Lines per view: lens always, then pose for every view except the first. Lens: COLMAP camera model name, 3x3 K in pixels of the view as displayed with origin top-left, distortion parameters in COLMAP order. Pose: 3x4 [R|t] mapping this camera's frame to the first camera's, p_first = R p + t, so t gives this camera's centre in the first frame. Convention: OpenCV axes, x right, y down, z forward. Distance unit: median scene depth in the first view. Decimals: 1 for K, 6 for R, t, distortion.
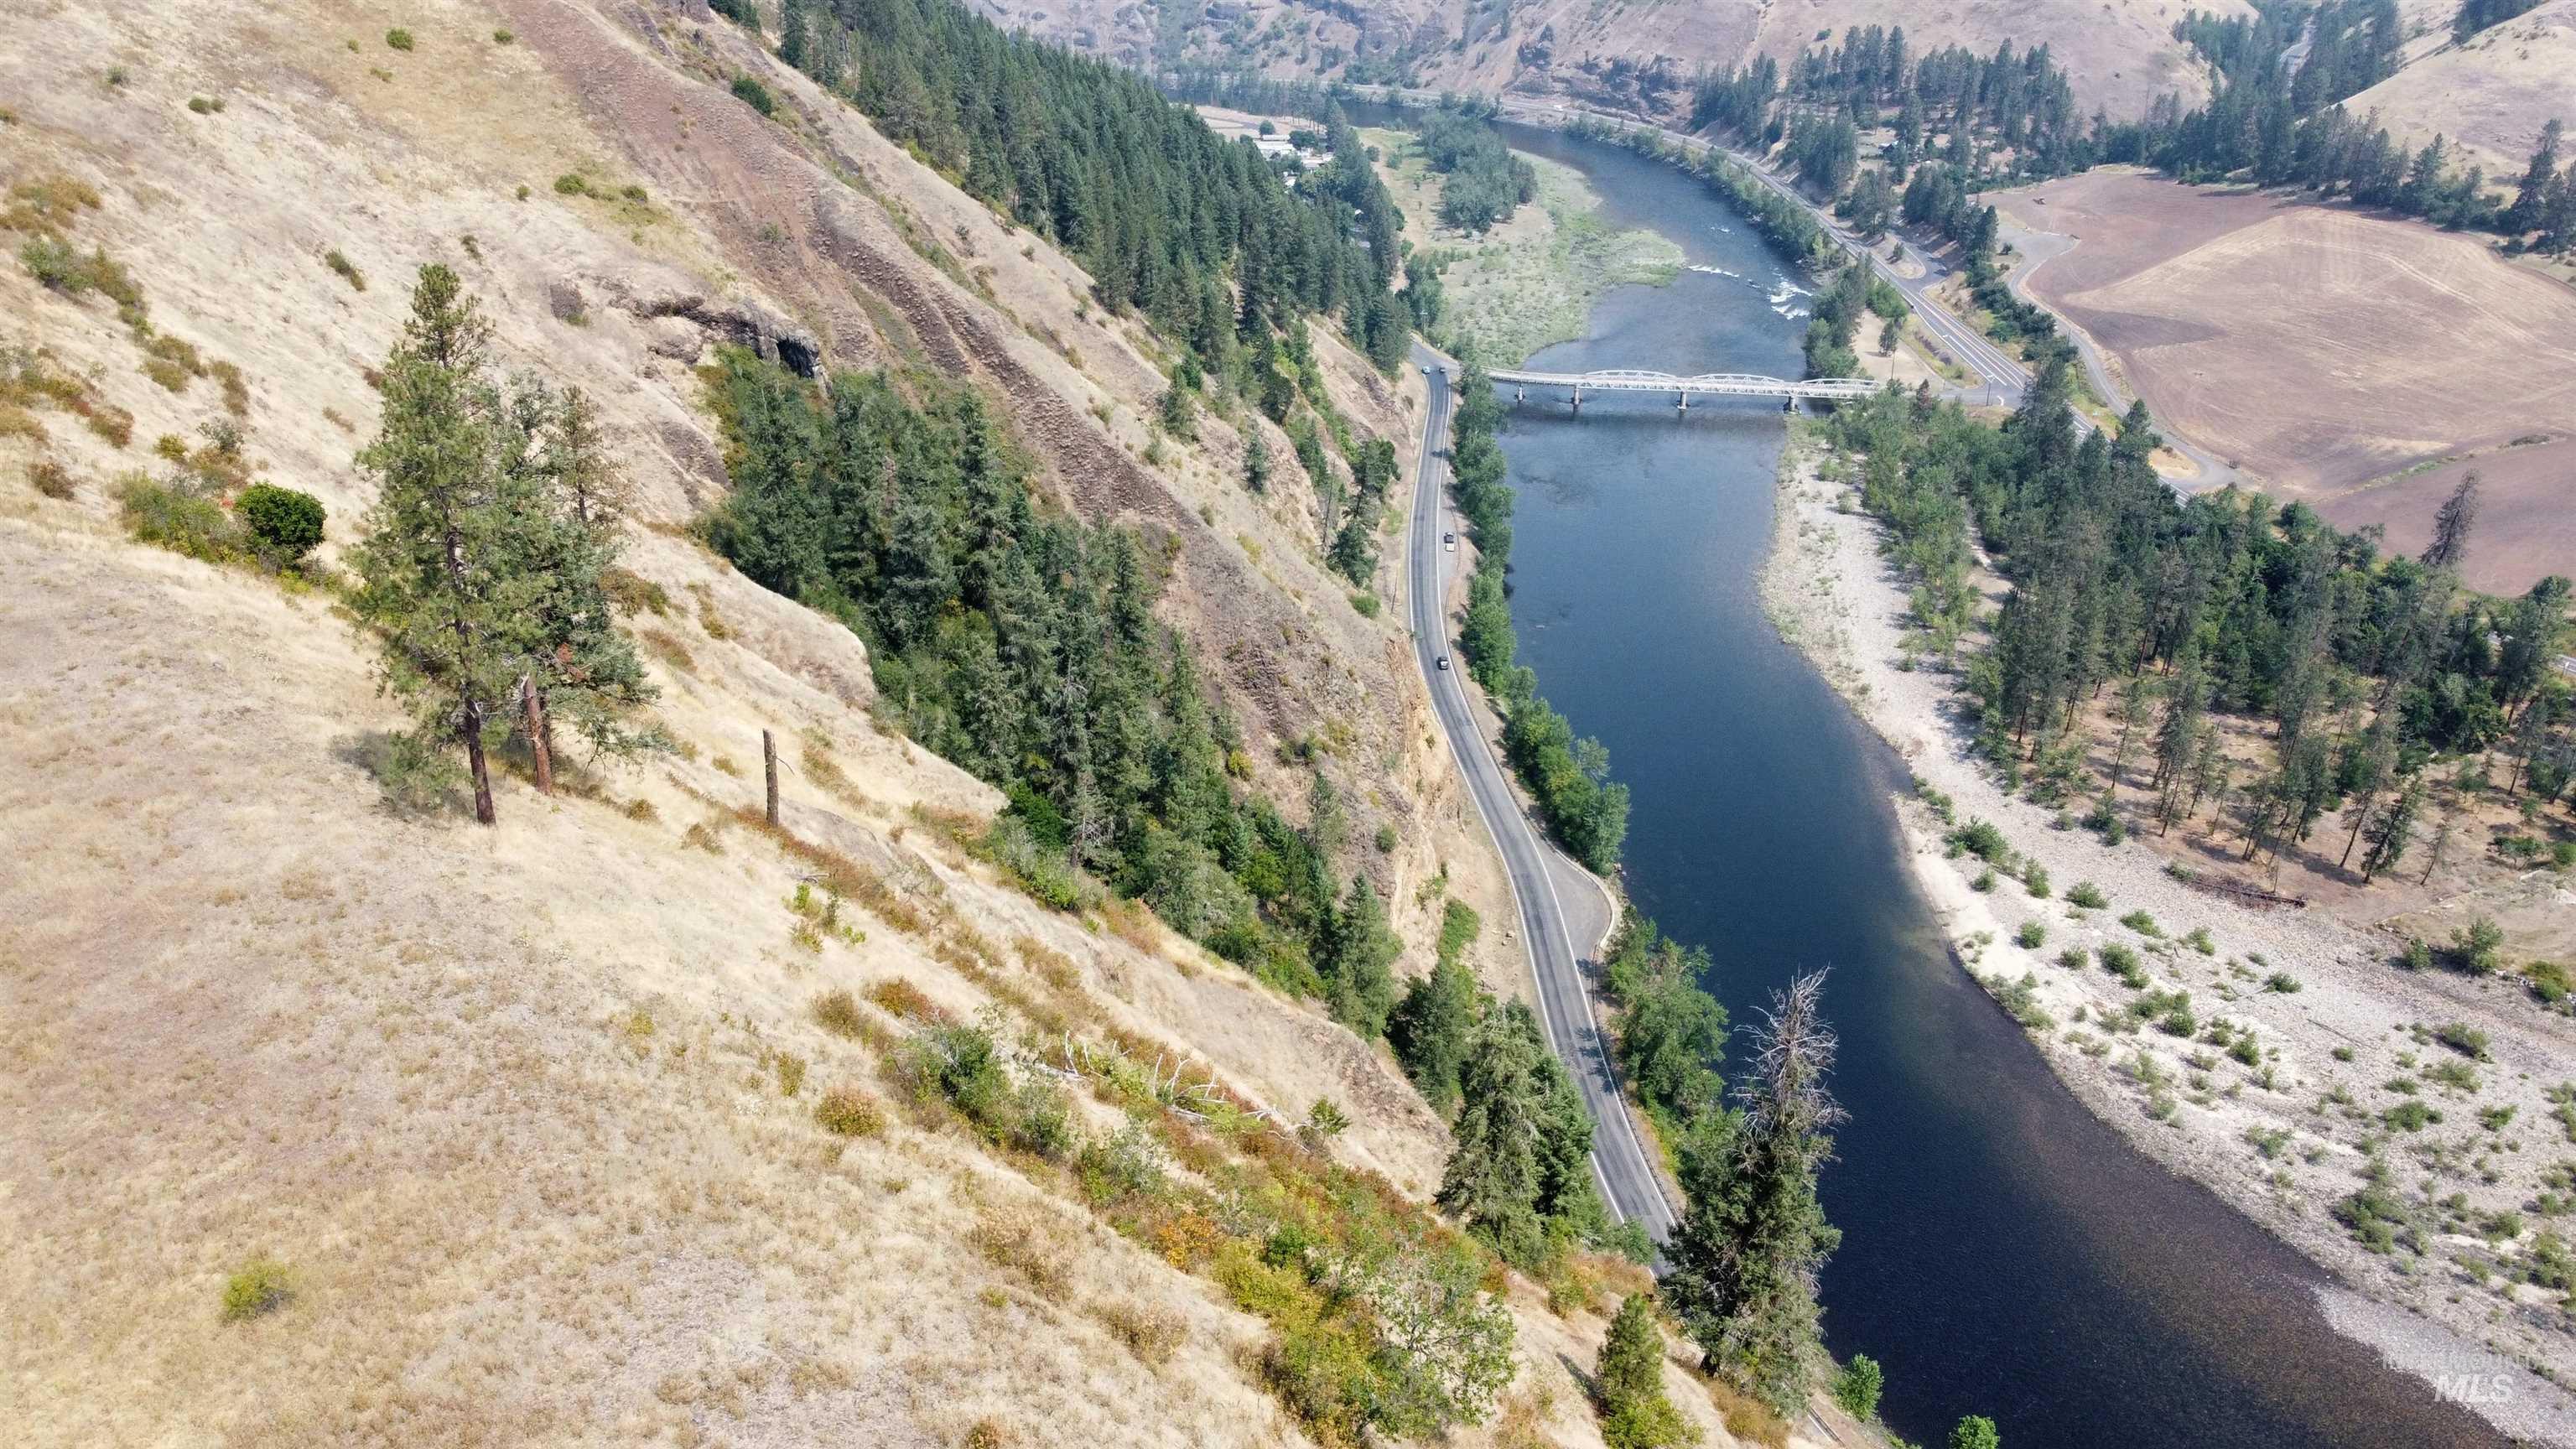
lens RADIAL K [[1949.2, 0, 1298.4], [0, 1949.2, 724.4], [0, 0, 1]] dist [-0.009170, 0.005914]
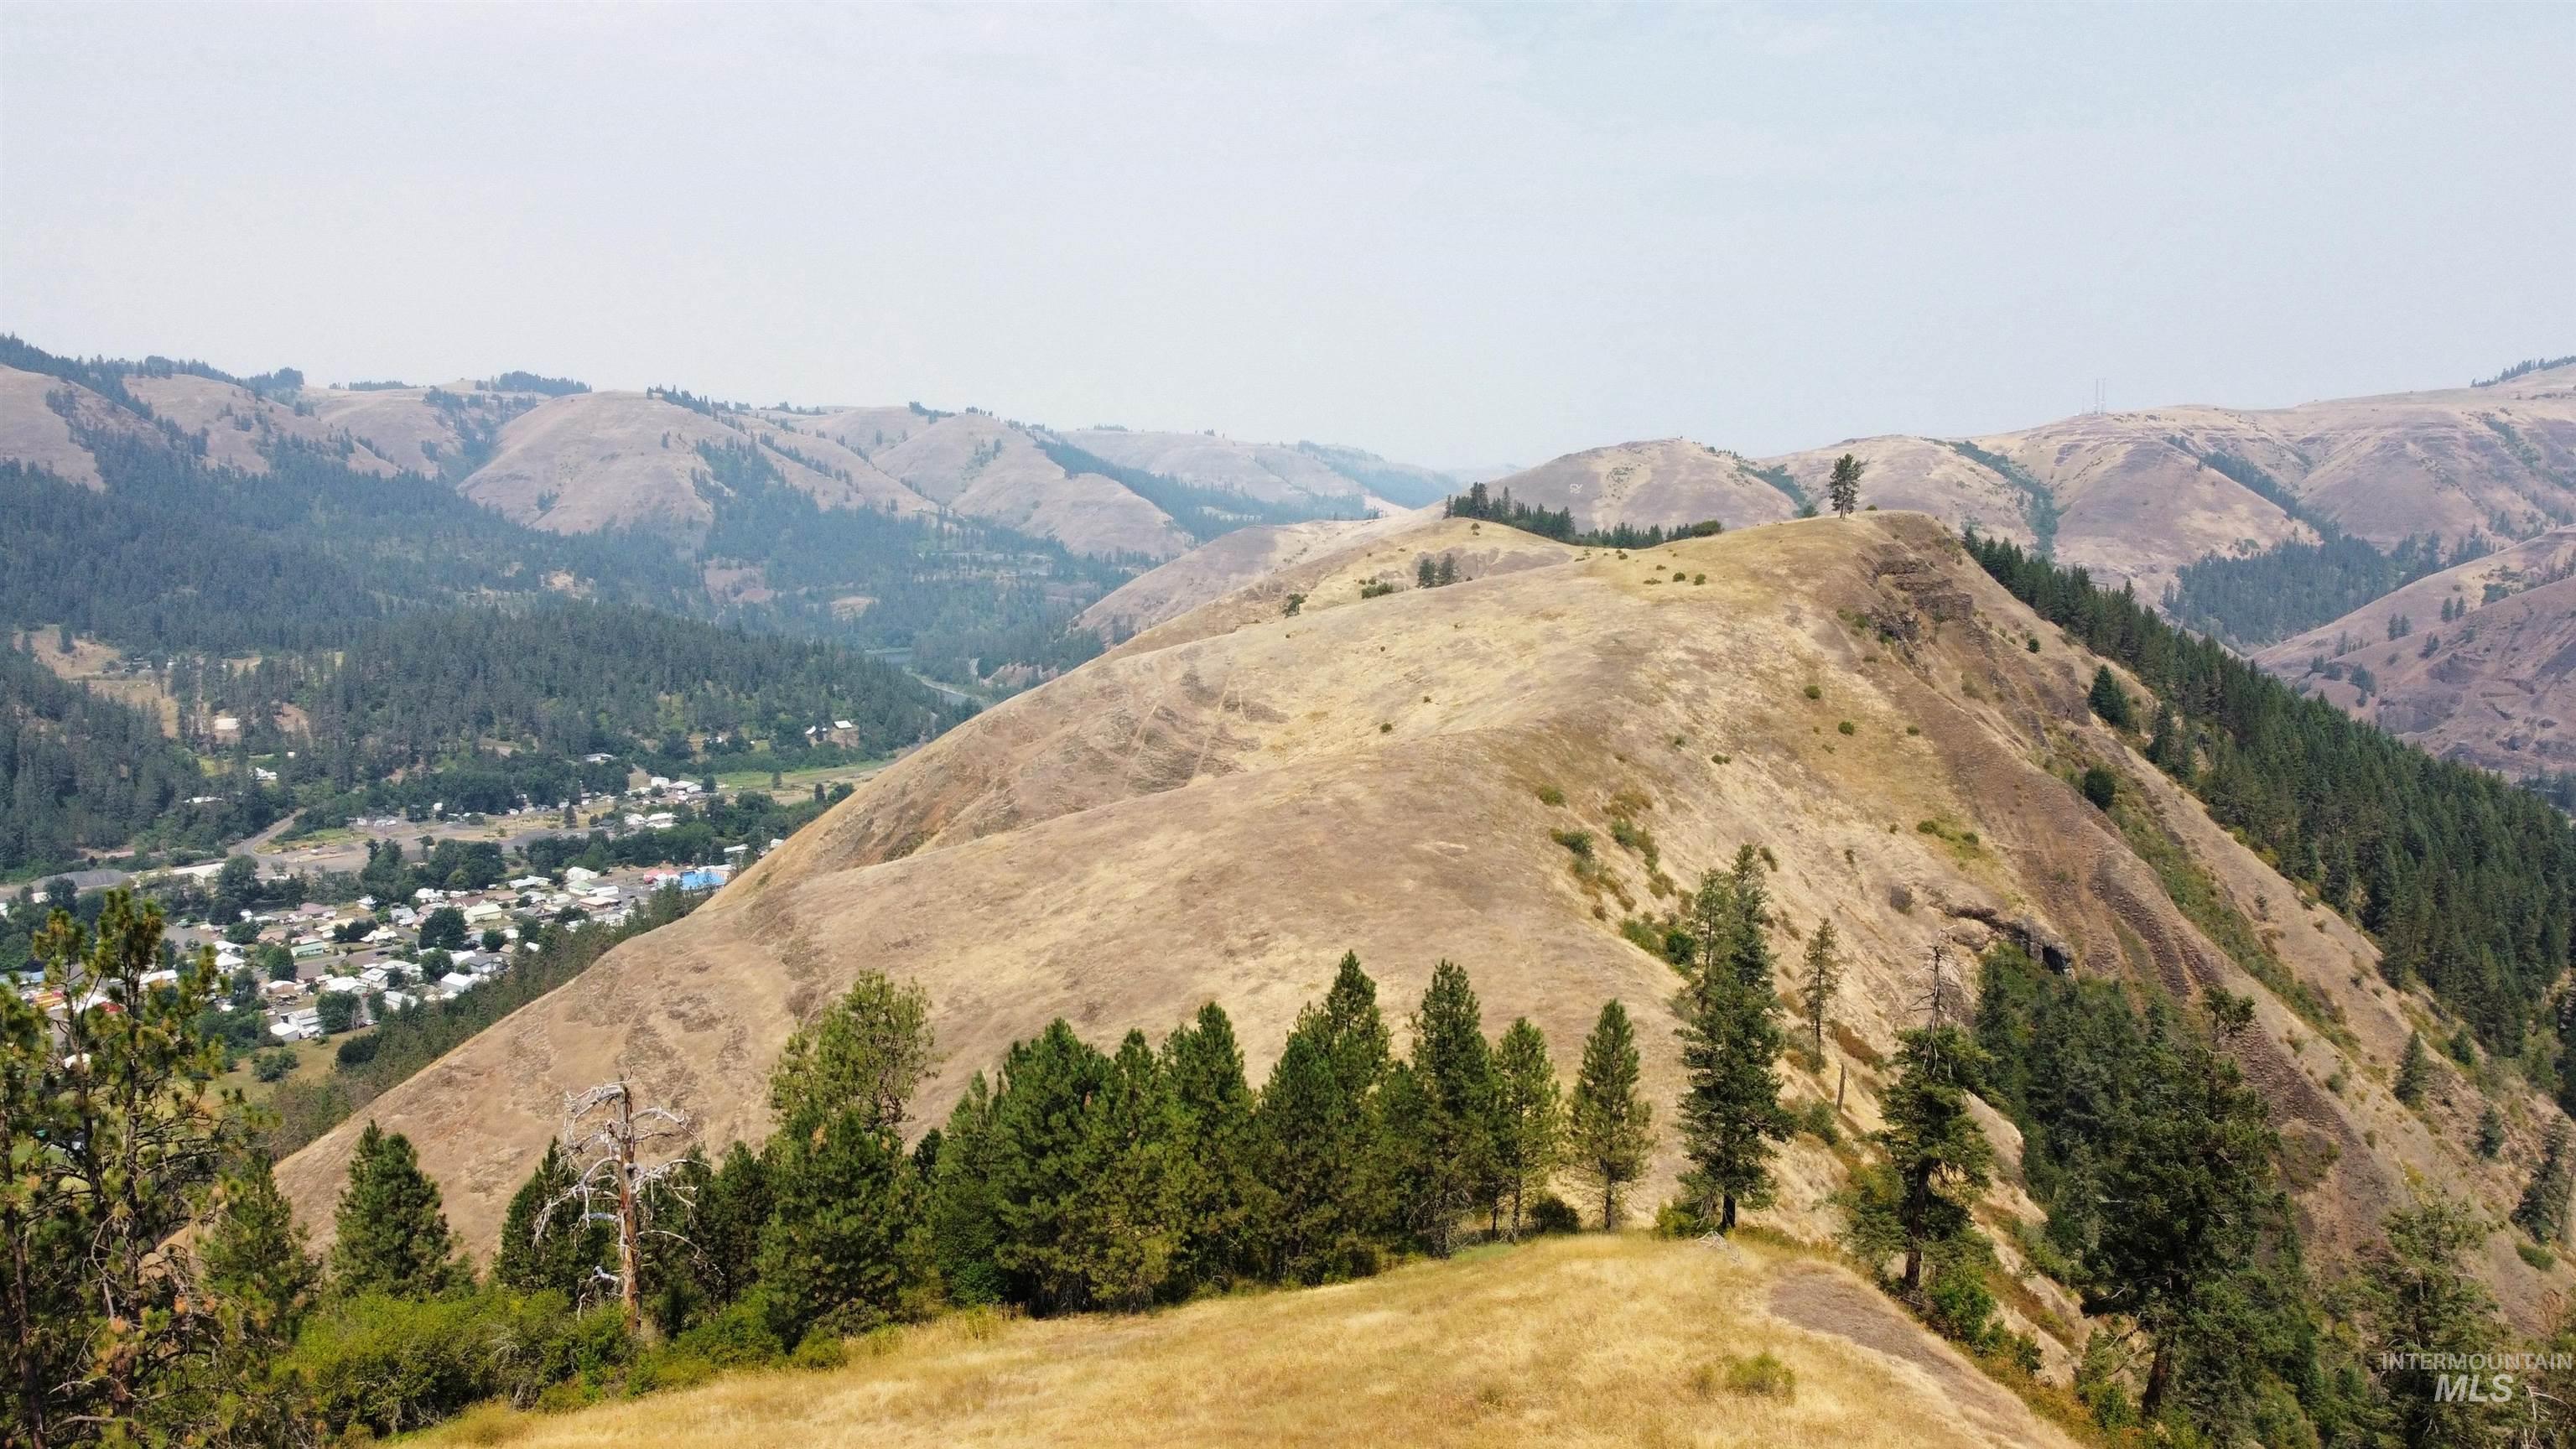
lens RADIAL K [[1945.6, 0, 1288.0], [0, 1945.6, 724.5], [0, 0, 1]] dist [-0.030255, 0.010428]
pose [[0.737947, 0.075507, -0.670621, 0.263785], [-0.285769, 0.935194, -0.209162, 0.105732], [0.611368, 0.345993, 0.711701, -0.405173]]
